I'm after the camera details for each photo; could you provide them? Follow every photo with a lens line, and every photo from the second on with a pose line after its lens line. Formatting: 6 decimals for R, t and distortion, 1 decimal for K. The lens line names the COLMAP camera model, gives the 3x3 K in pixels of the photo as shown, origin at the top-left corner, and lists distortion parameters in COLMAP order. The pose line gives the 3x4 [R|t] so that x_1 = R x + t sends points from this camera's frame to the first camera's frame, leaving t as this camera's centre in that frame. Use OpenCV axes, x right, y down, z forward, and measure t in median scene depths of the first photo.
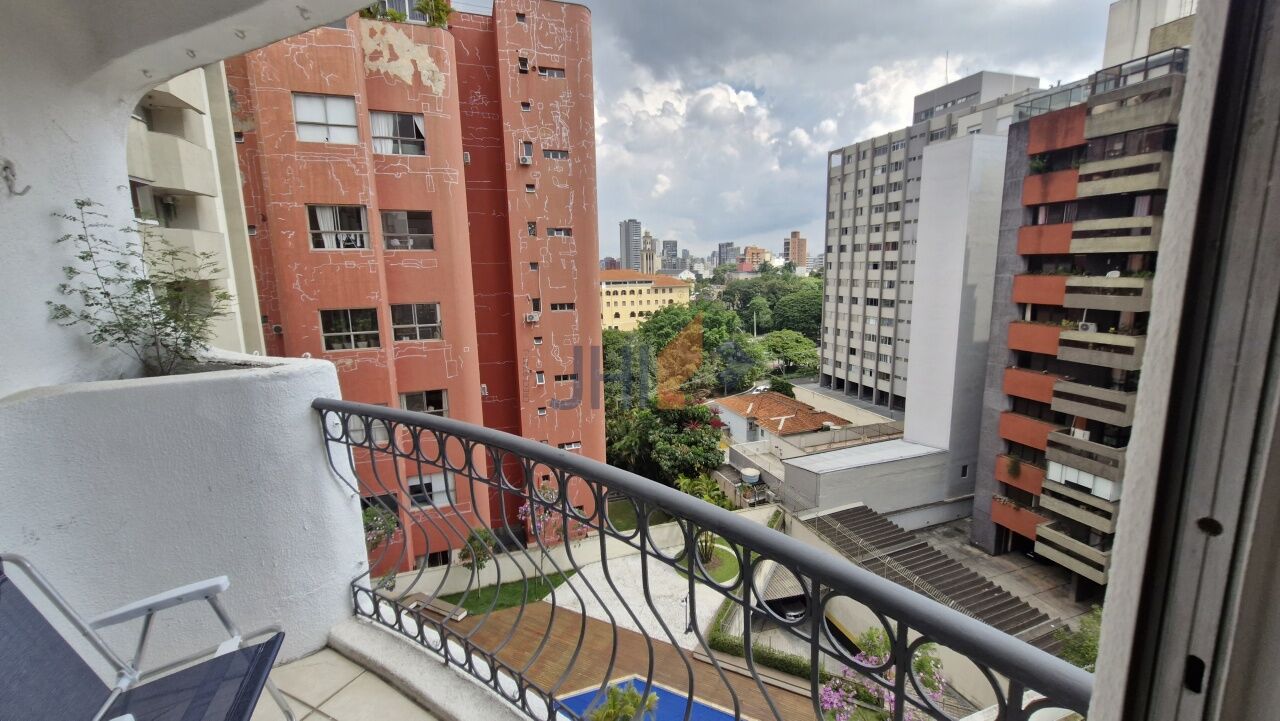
lens RADIAL K [[506.5, 0, 647.3], [0, 506.5, 352.1], [0, 0, 1]] dist [0.000655, -0.000131]
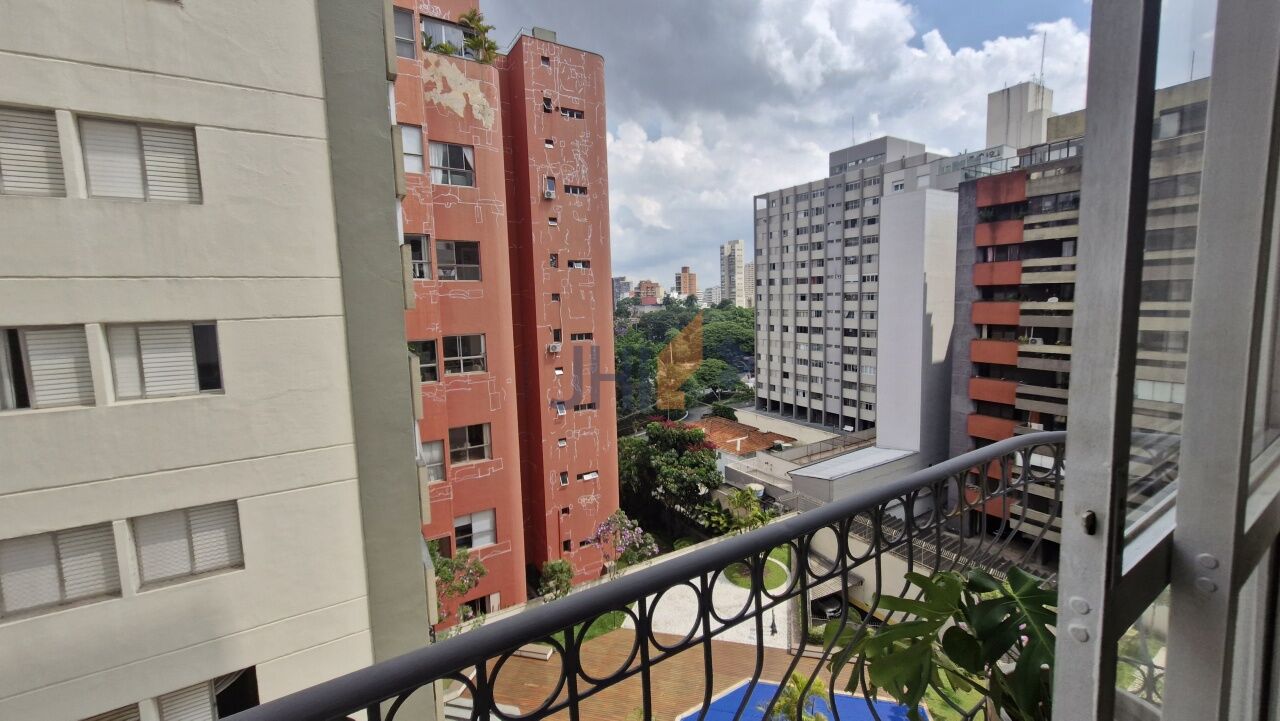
lens RADIAL K [[506.5, 0, 661.7], [0, 506.5, 350.0], [0, 0, 1]] dist [0.000655, -0.000131]
pose [[0.973514, -0.028665, 0.226824, -0.267983], [0.044528, 0.996883, -0.065129, 0.011050], [-0.224250, 0.073504, 0.971756, -0.021855]]
